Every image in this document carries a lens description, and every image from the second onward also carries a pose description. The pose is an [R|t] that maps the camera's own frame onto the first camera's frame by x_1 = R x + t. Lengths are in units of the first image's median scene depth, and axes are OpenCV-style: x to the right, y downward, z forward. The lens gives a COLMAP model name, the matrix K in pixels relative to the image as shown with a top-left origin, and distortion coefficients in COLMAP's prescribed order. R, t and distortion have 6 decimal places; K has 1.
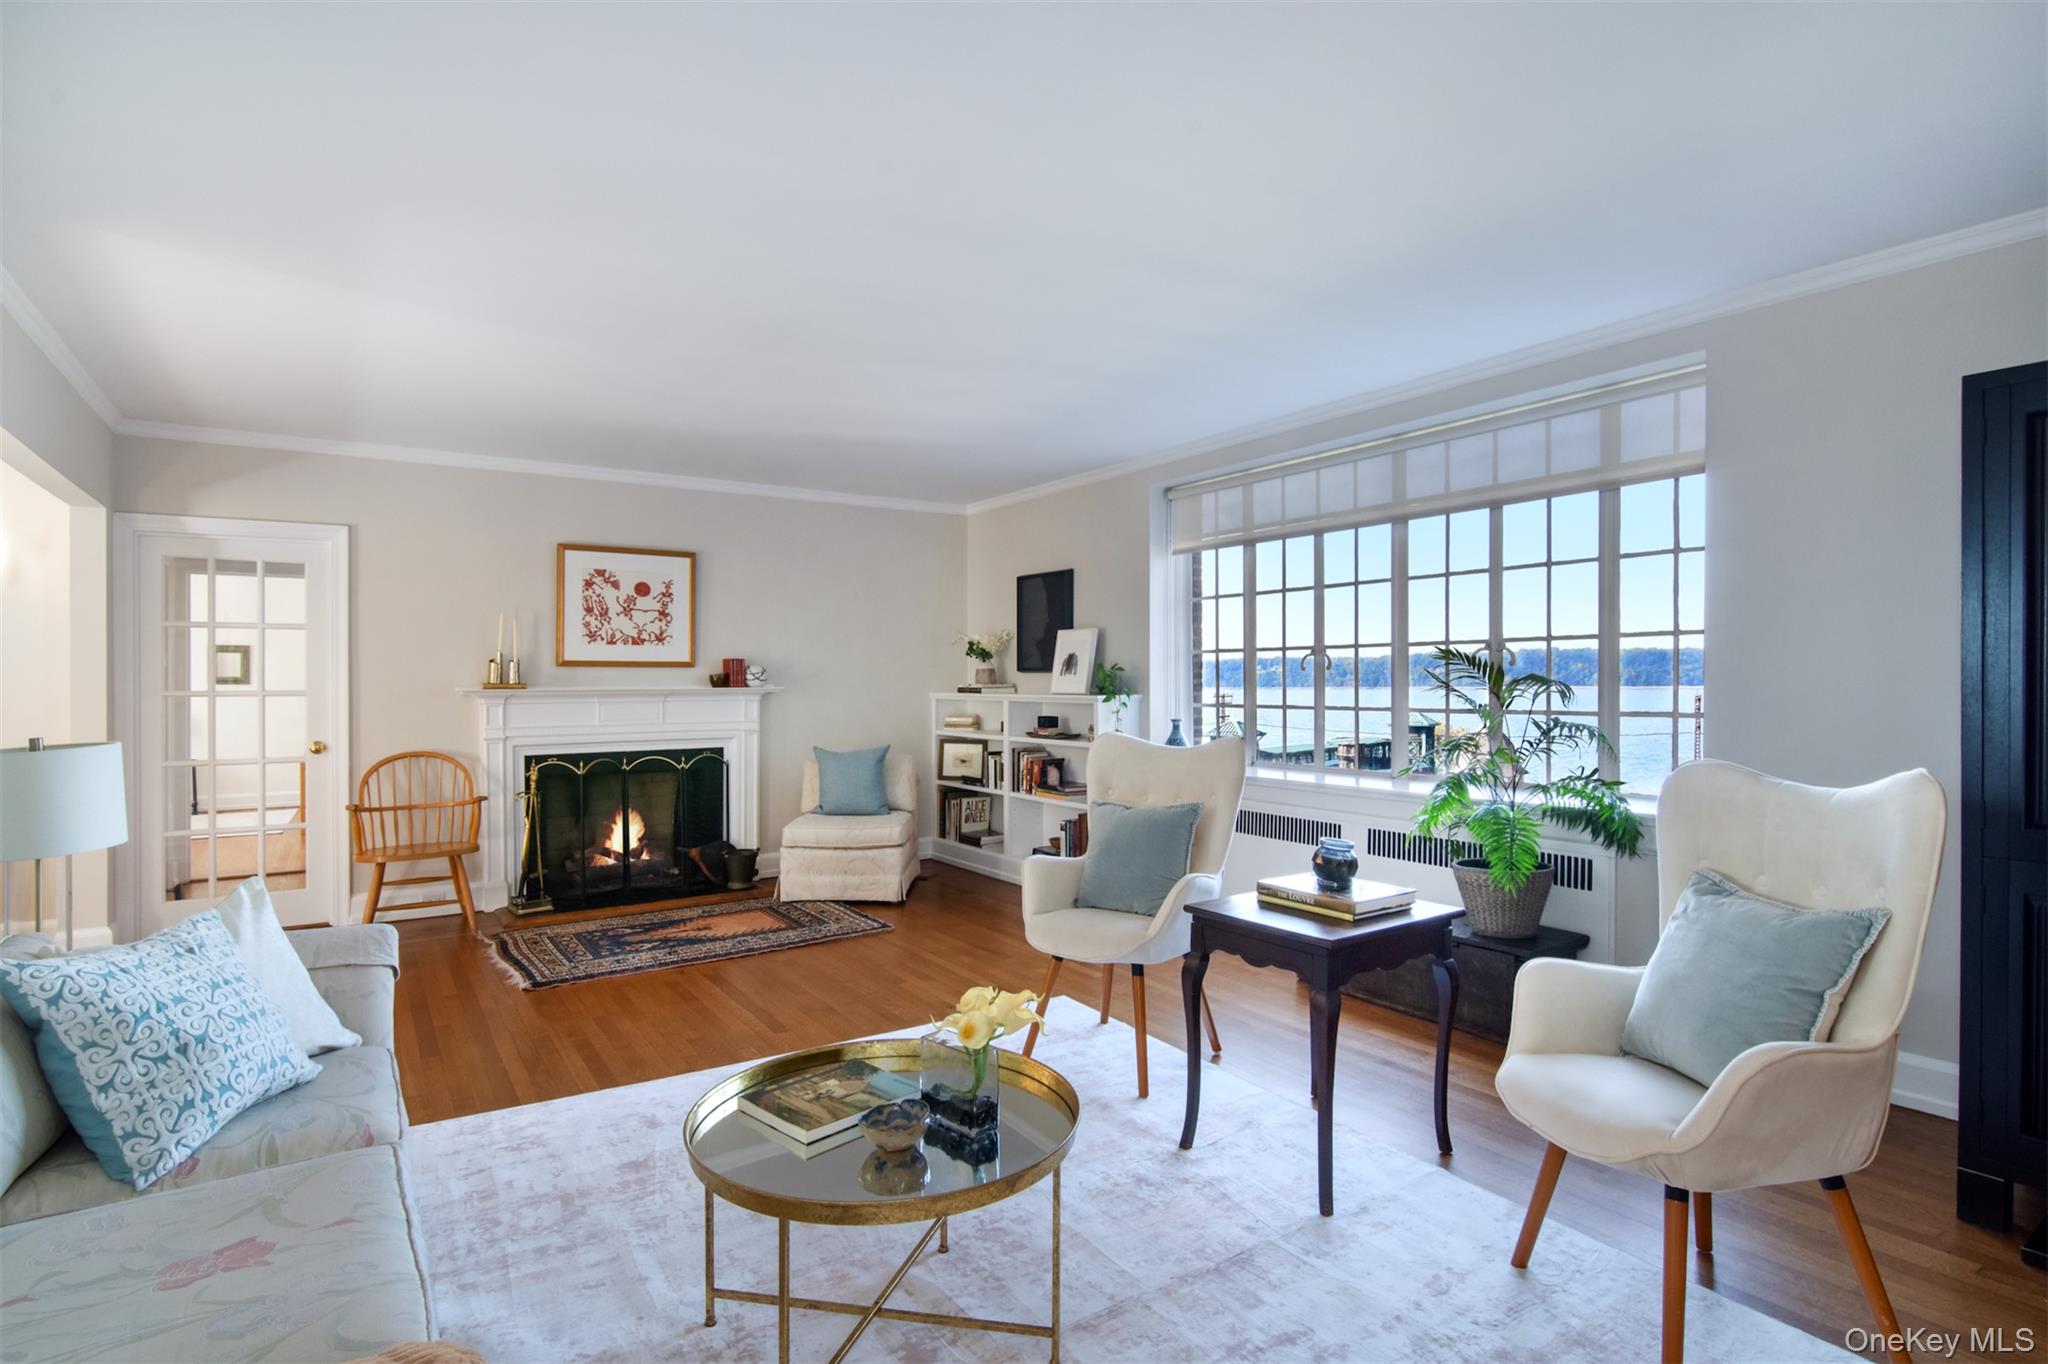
lens RADIAL K [[1005.7, 0, 1022.2], [0, 1005.7, 681.3], [0, 0, 1]] dist [-0.016769, -0.004797]
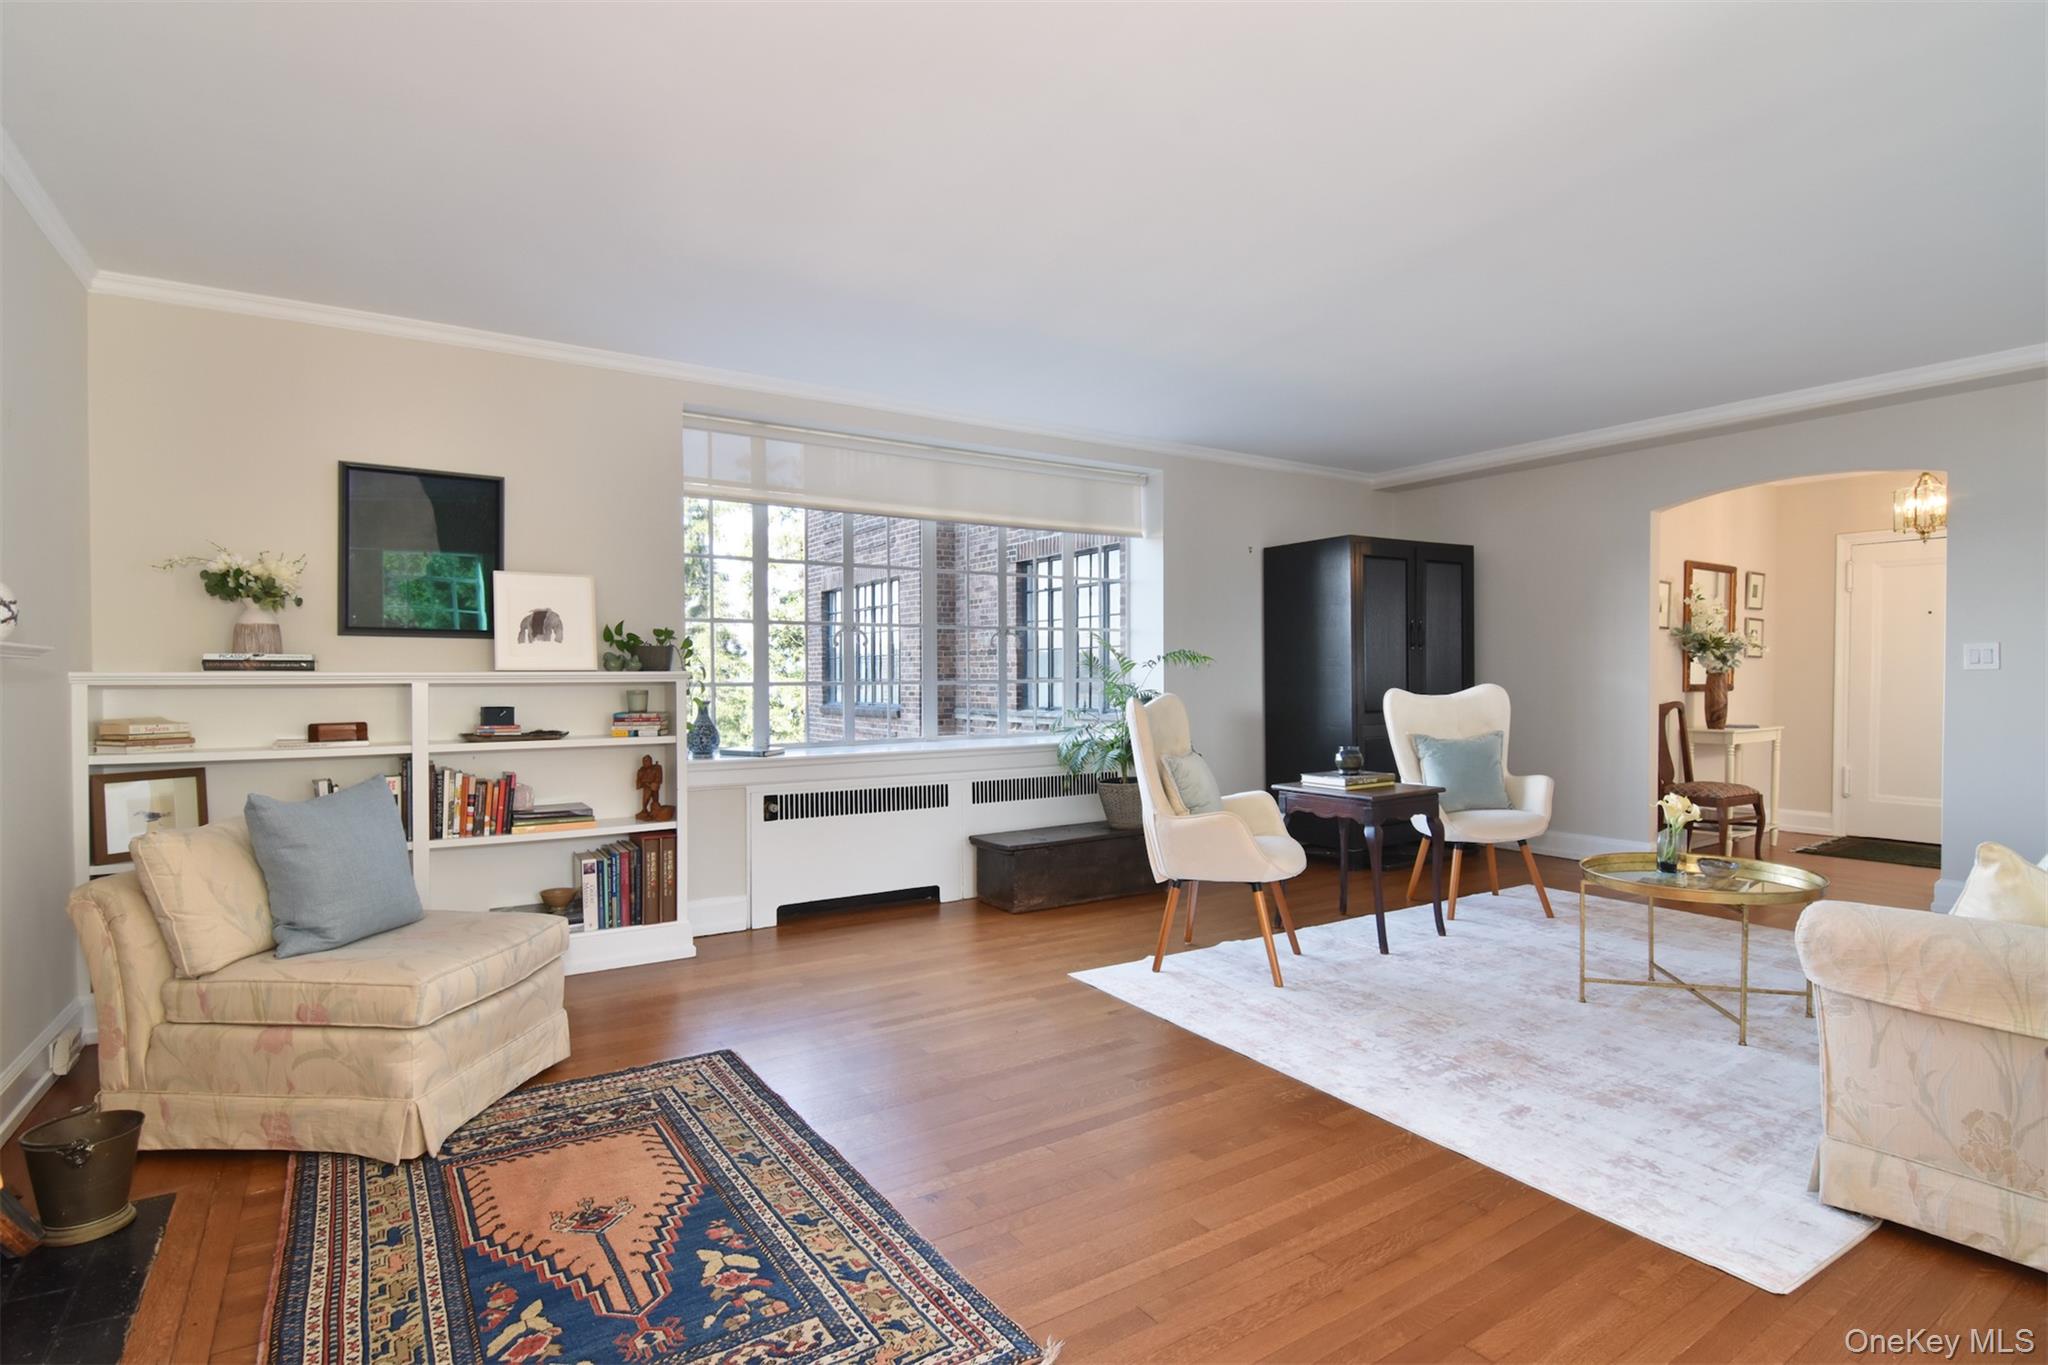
lens RADIAL K [[1005.7, 0, 1031.3], [0, 1005.7, 681.0], [0, 0, 1]] dist [-0.016769, -0.004797]
pose [[0.011817, -0.002525, 0.999927, -0.635252], [0.002564, 0.999994, 0.002495, 0.019046], [-0.999927, 0.002534, 0.011824, 0.704122]]
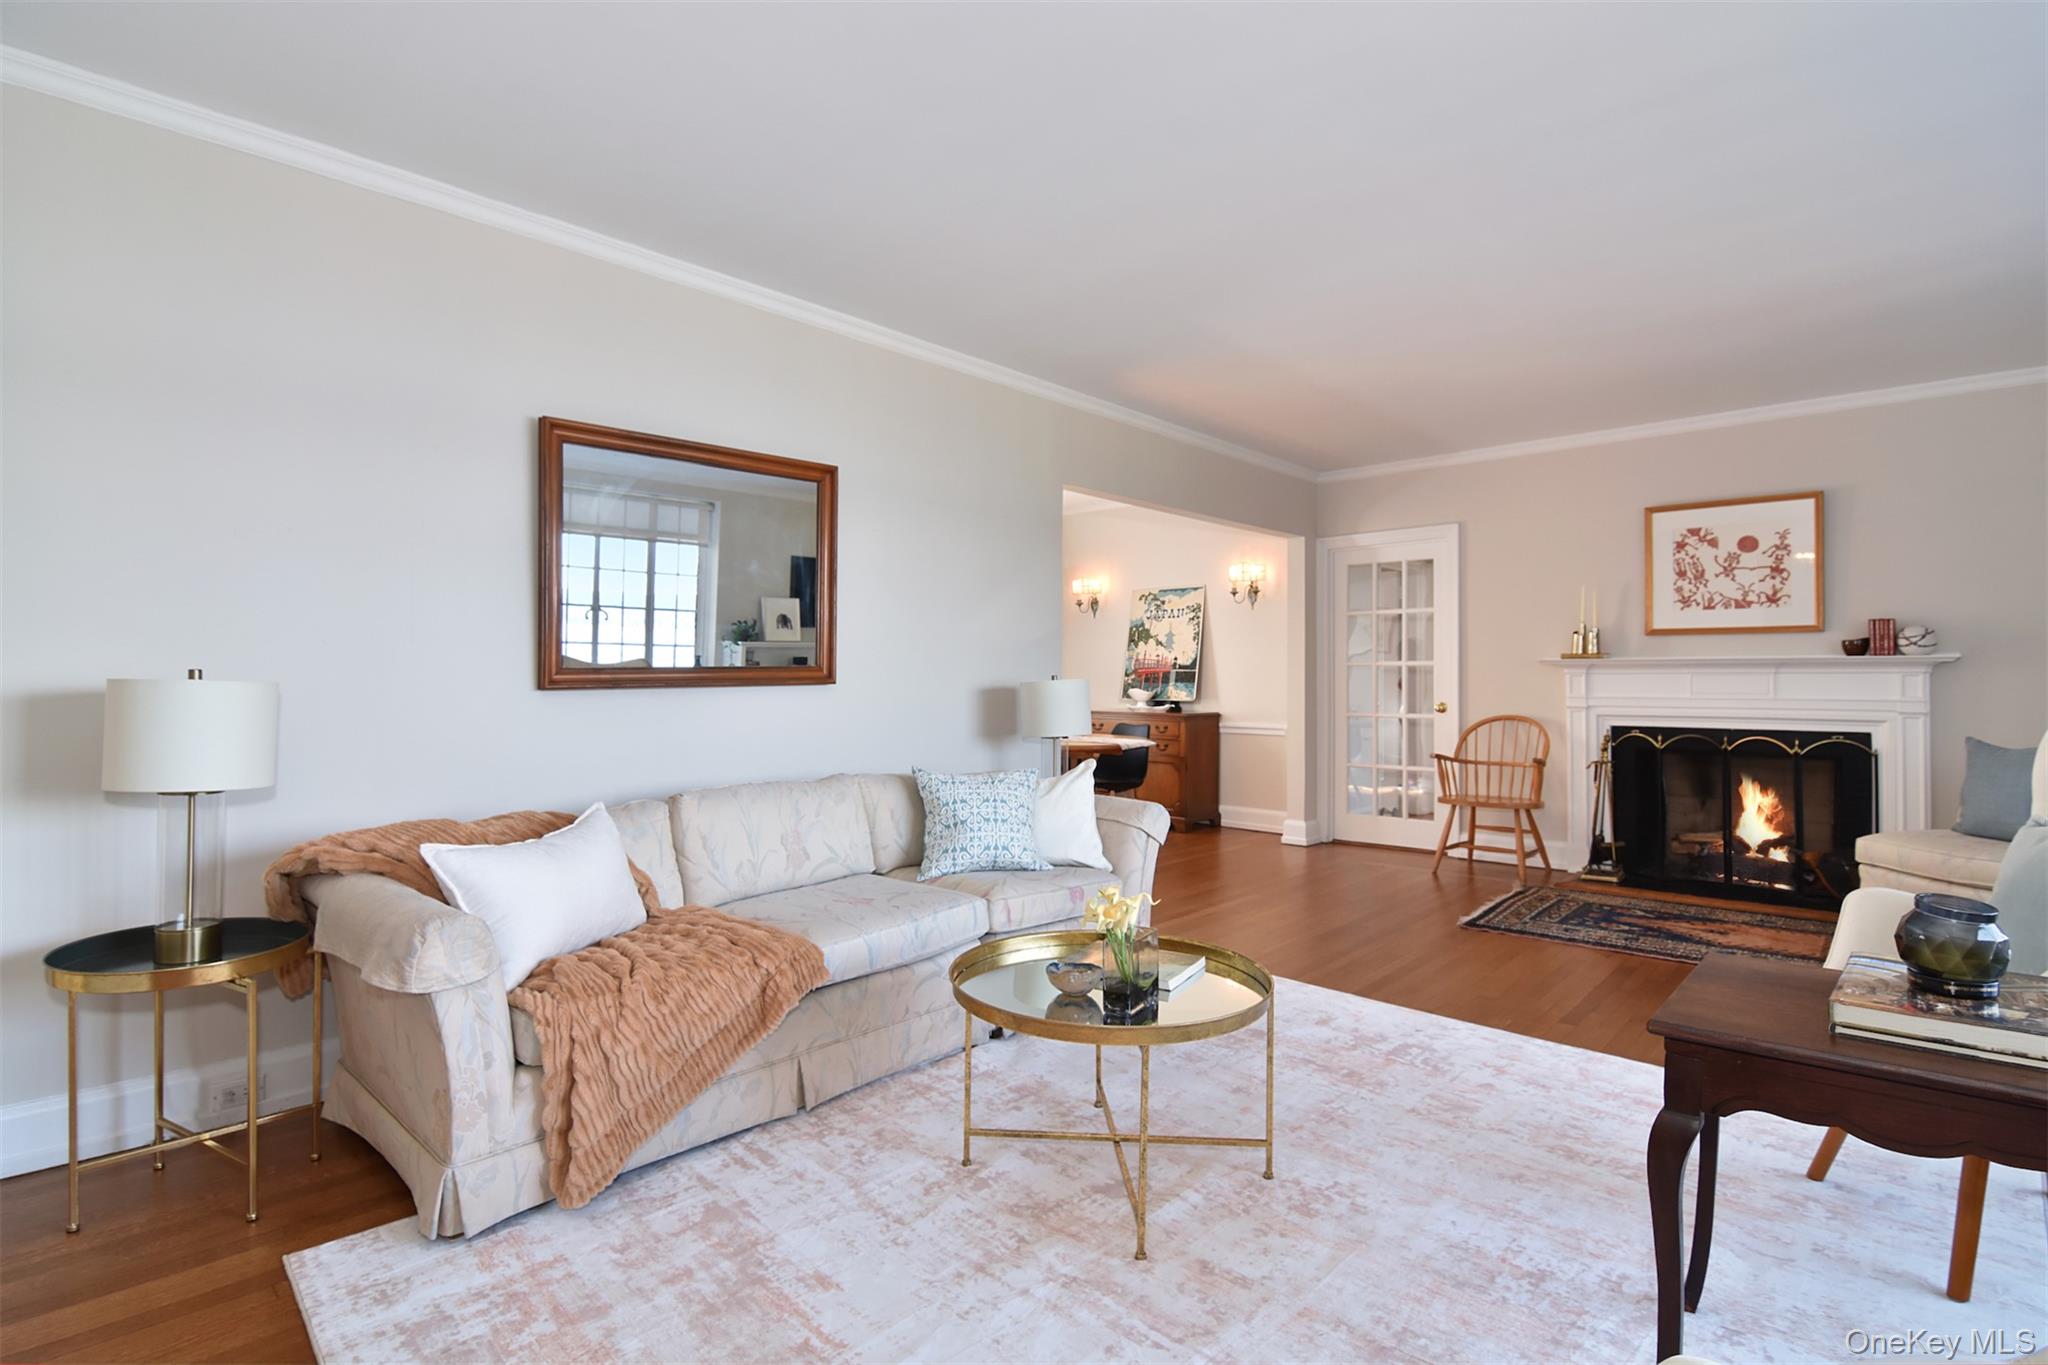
lens RADIAL K [[1005.7, 0, 1027.5], [0, 1005.7, 656.0], [0, 0, 1]] dist [-0.016769, -0.004797]
pose [[0.231699, -0.015437, -0.972665, 0.327290], [-0.001041, 0.999870, -0.016117, 0.020800], [0.972787, 0.004746, 0.231653, 0.197719]]
